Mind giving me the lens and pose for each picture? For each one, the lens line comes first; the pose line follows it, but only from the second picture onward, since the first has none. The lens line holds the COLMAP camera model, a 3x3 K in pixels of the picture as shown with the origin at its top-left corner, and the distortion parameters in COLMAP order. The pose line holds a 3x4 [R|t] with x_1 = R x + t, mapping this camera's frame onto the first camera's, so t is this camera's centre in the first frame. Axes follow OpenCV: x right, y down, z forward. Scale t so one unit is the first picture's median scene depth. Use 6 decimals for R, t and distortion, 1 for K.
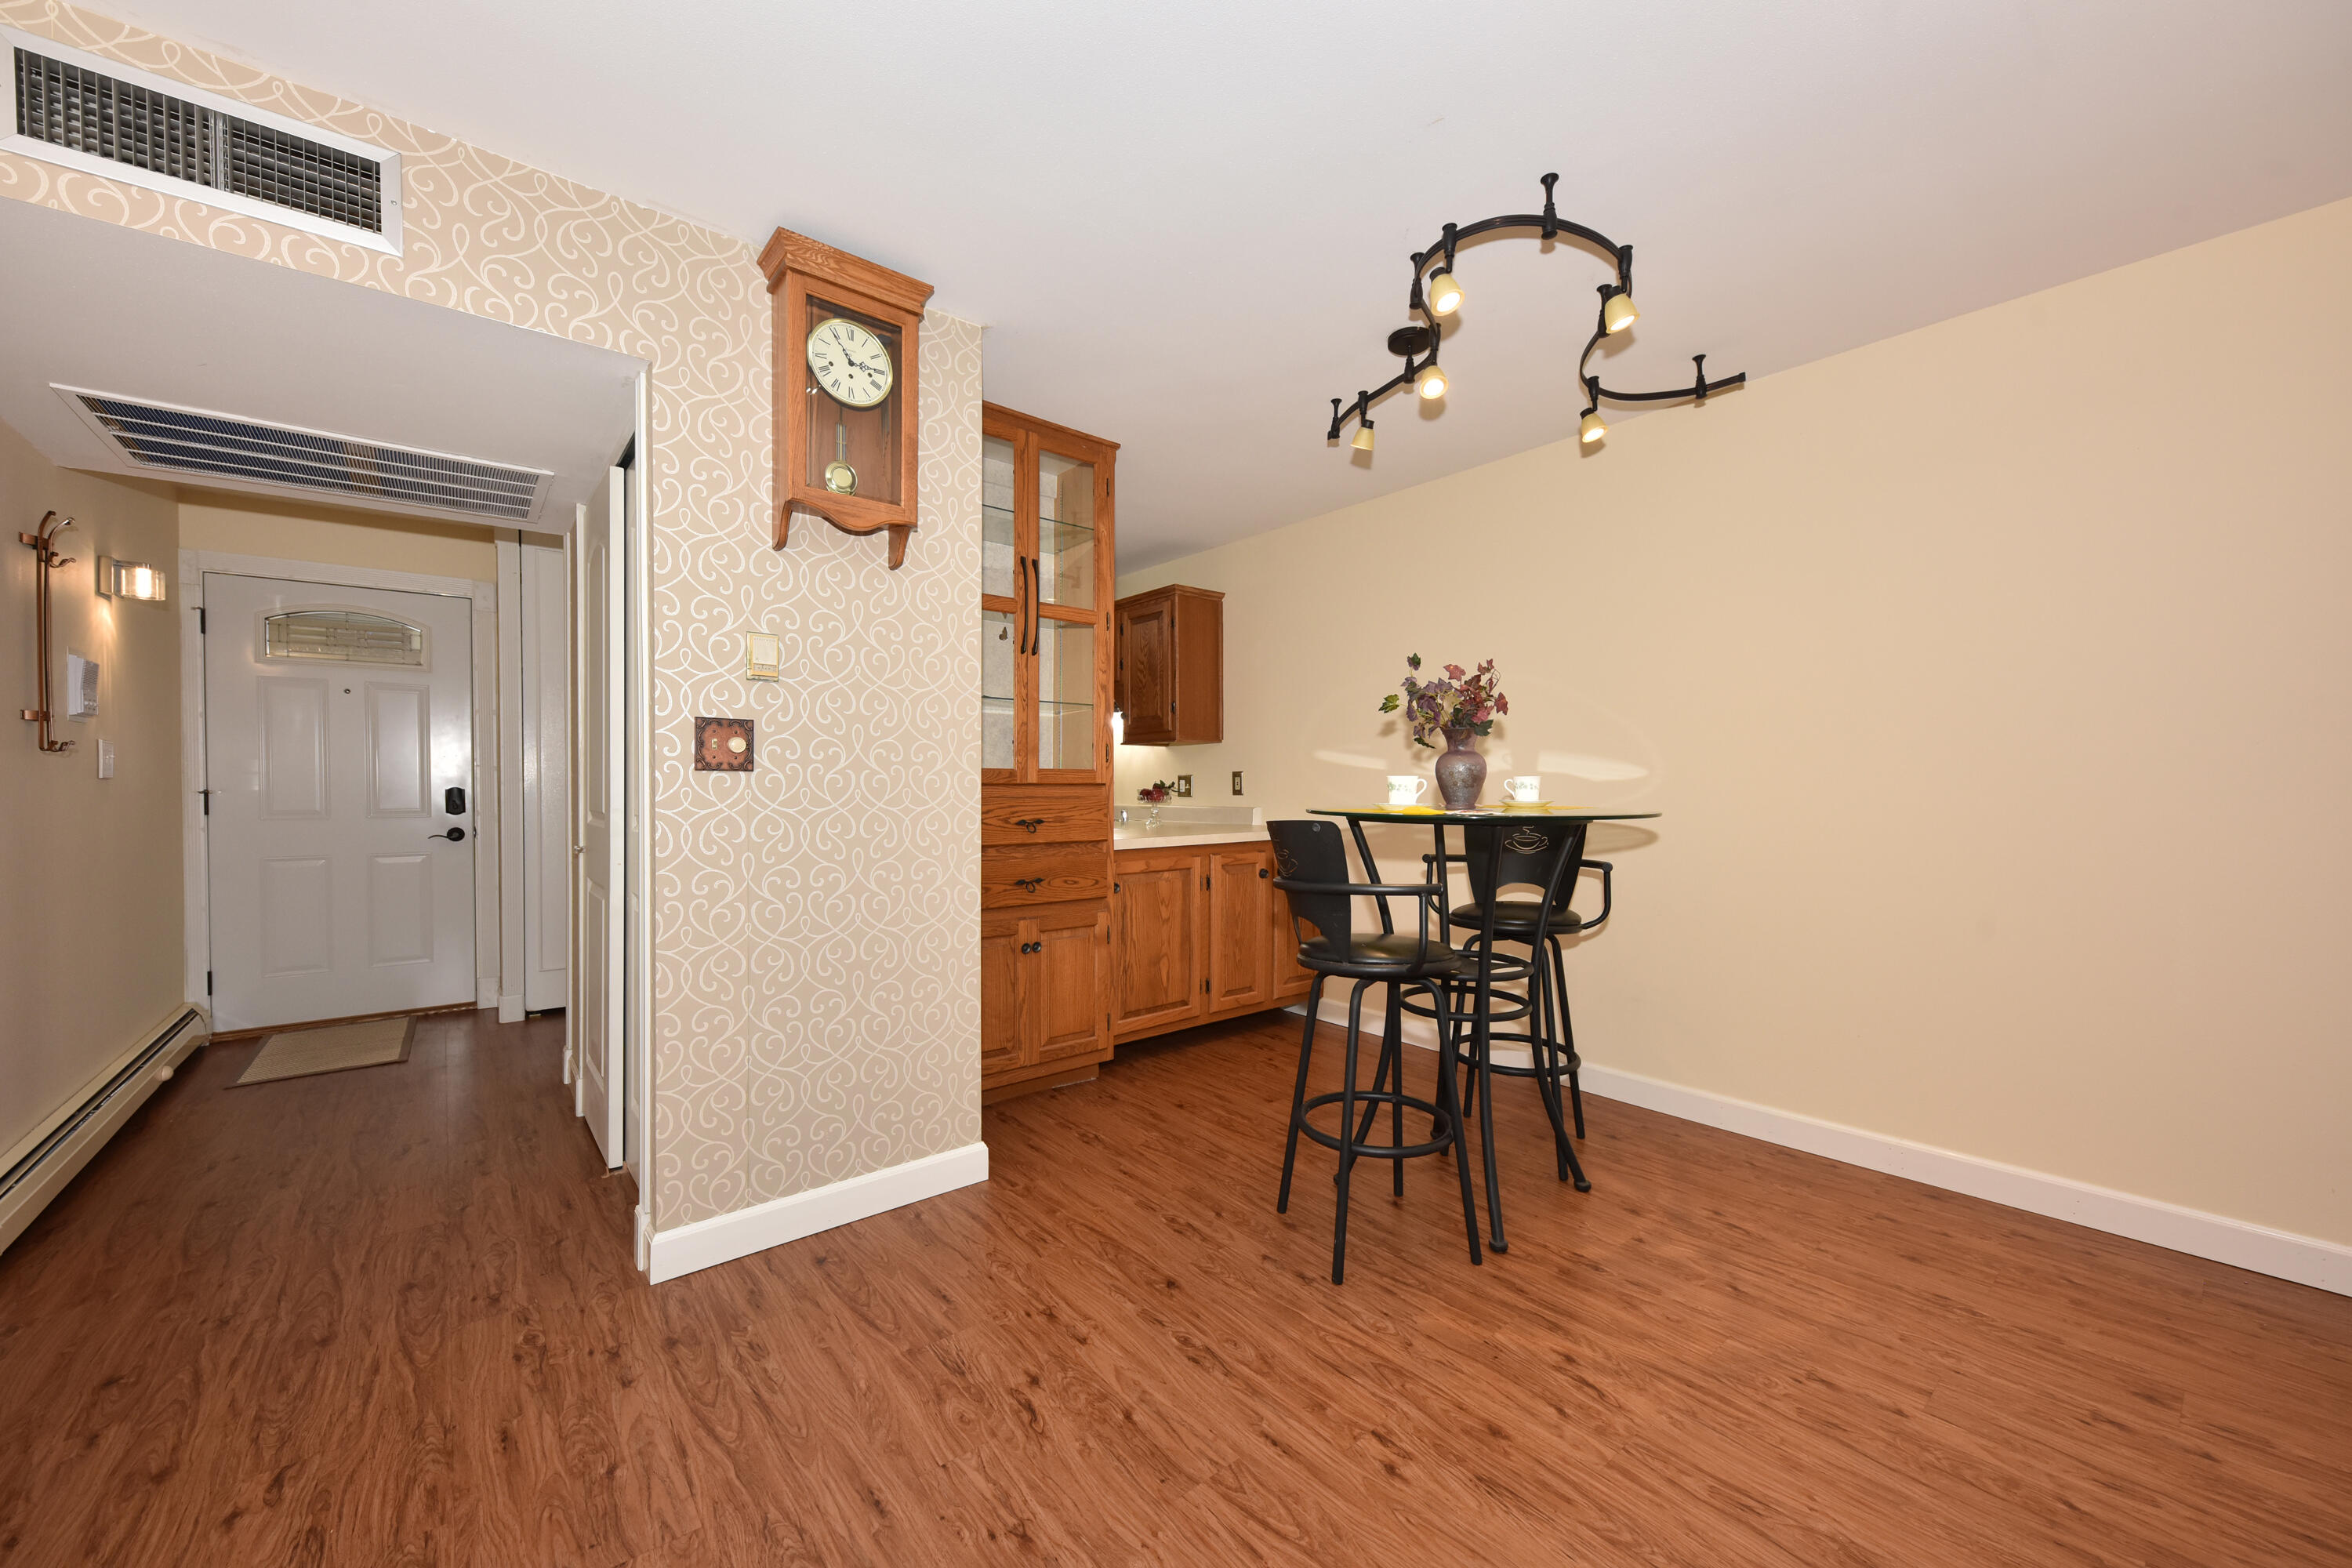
lens RADIAL K [[883.5, 0, 1173.3], [0, 883.5, 797.4], [0, 0, 1]] dist [0.001518, 0.000026]
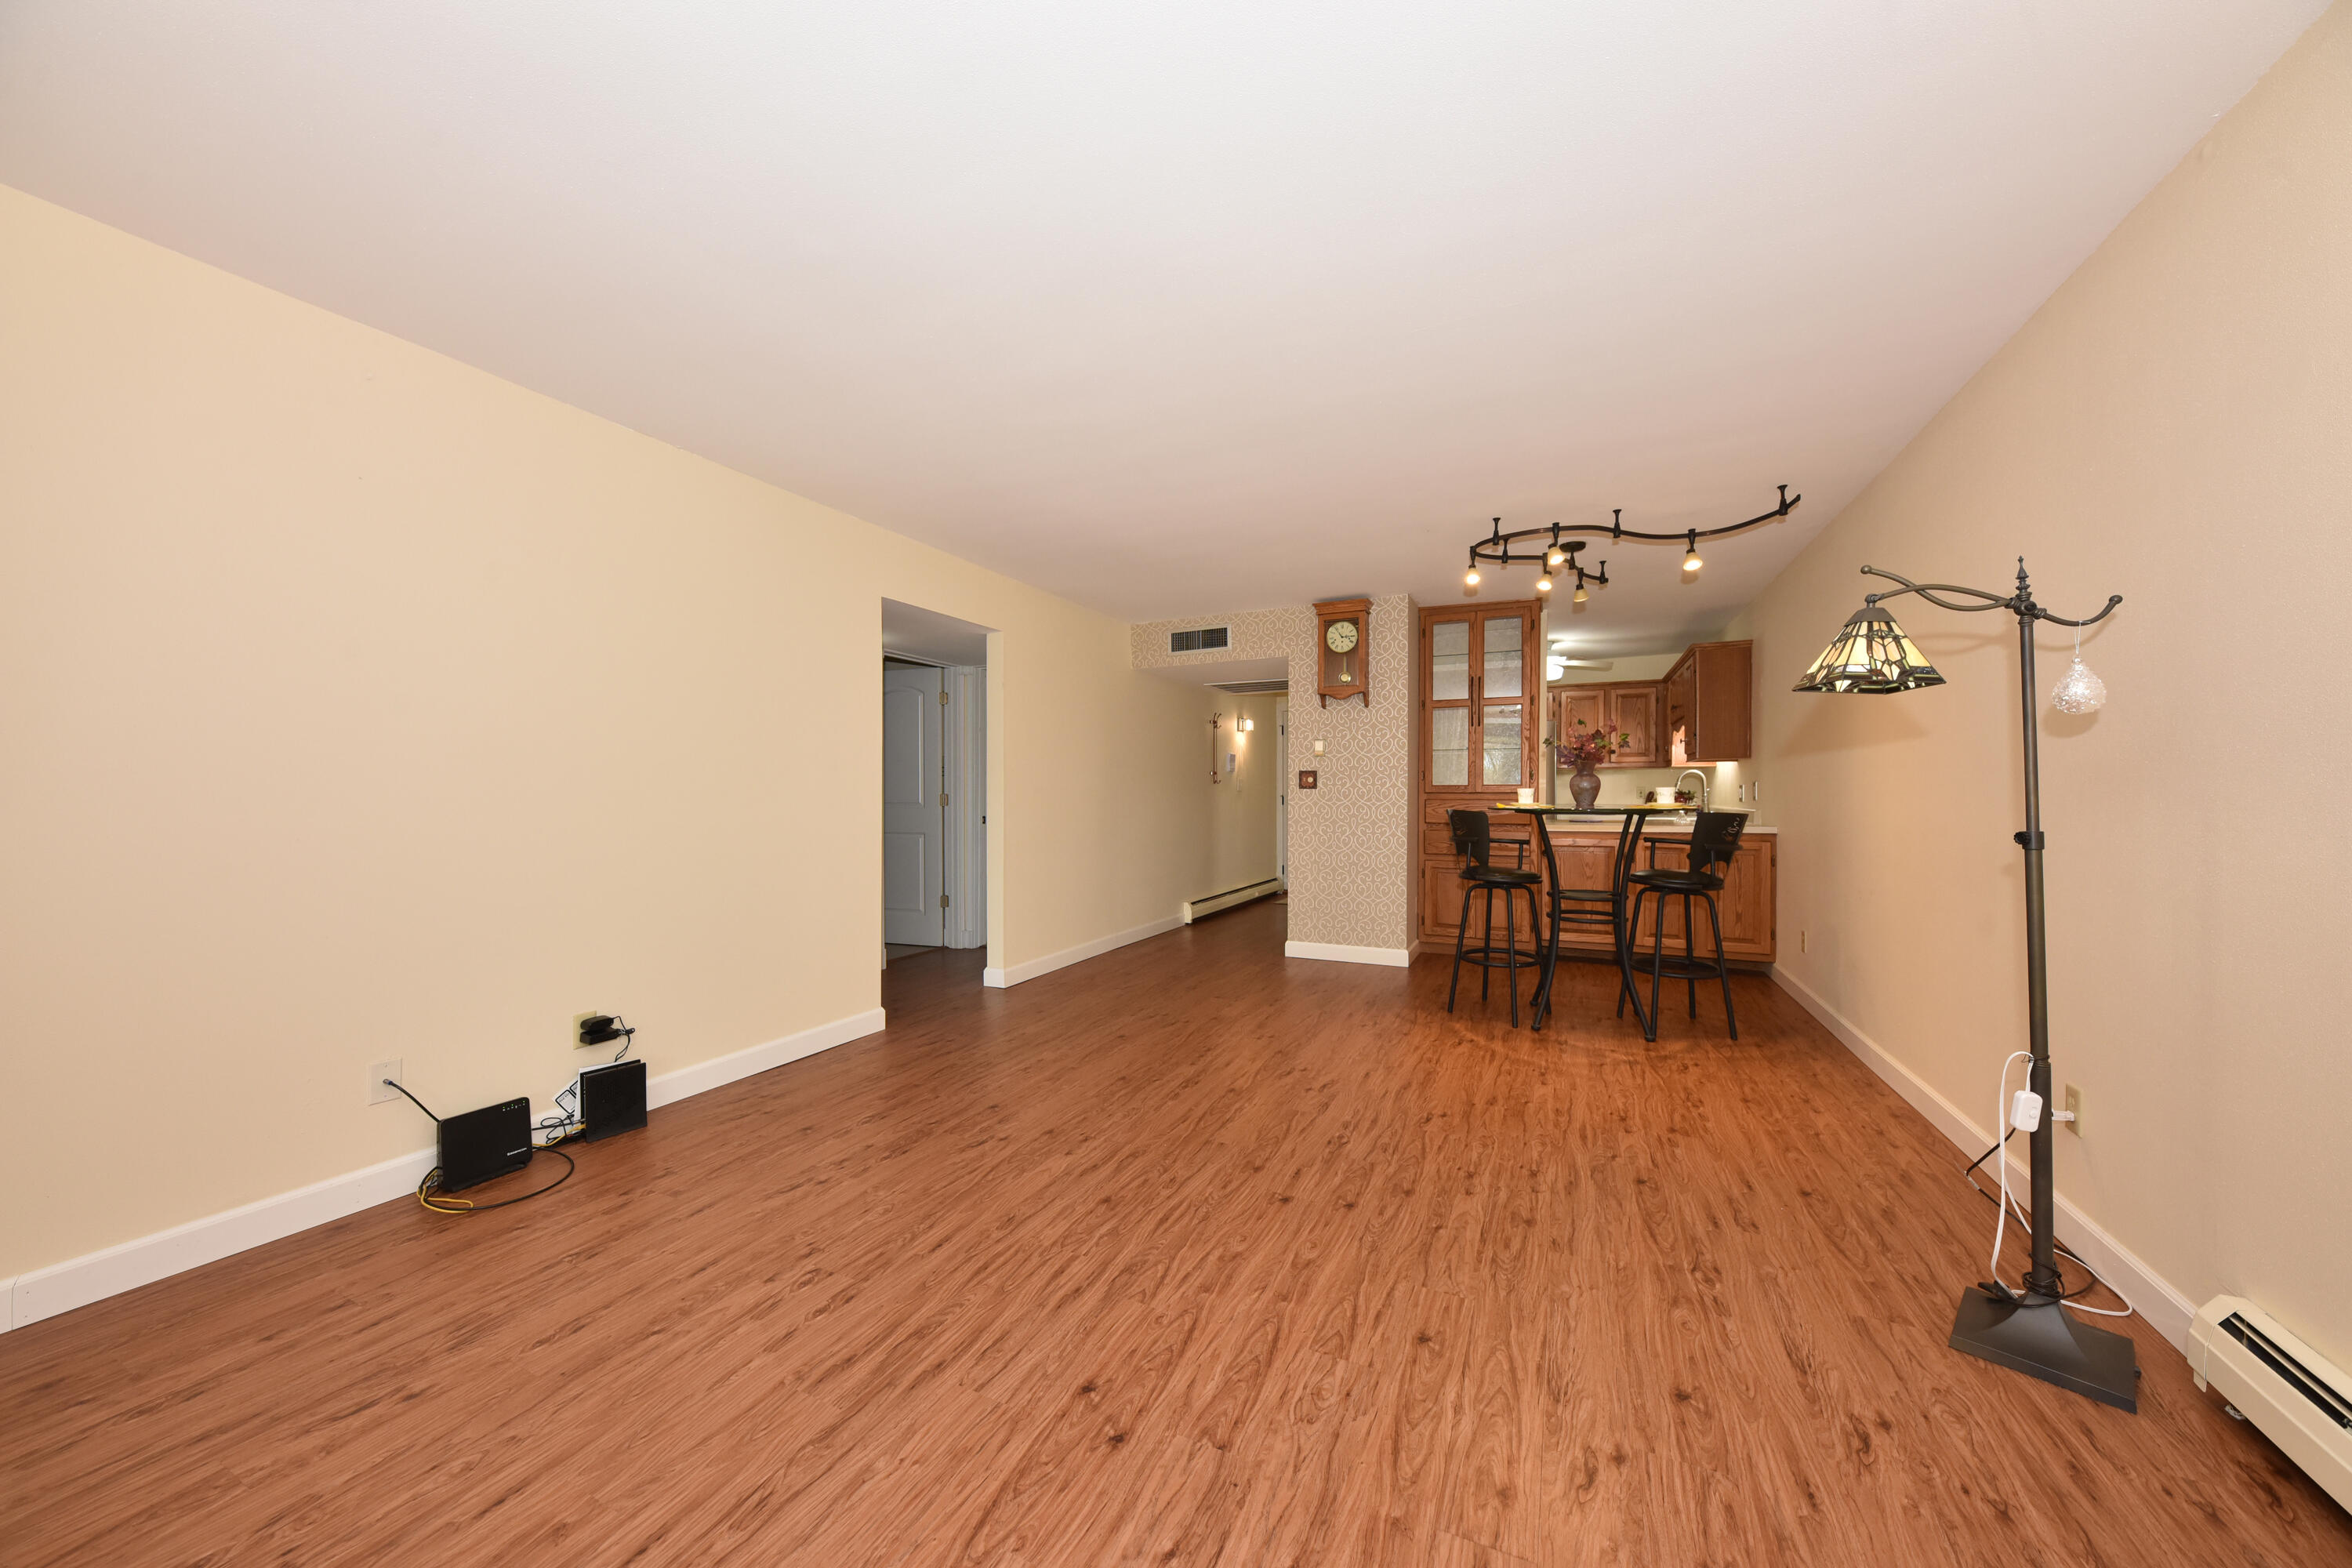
lens RADIAL K [[822.3, 0, 1182.7], [0, 822.3, 786.6], [0, 0, 1]] dist [0.000780, -0.000137]
pose [[0.424932, -0.007639, -0.905193, 1.686930], [-0.007242, 0.999904, -0.011838, -0.002177], [0.905196, 0.011585, 0.424836, -0.496045]]
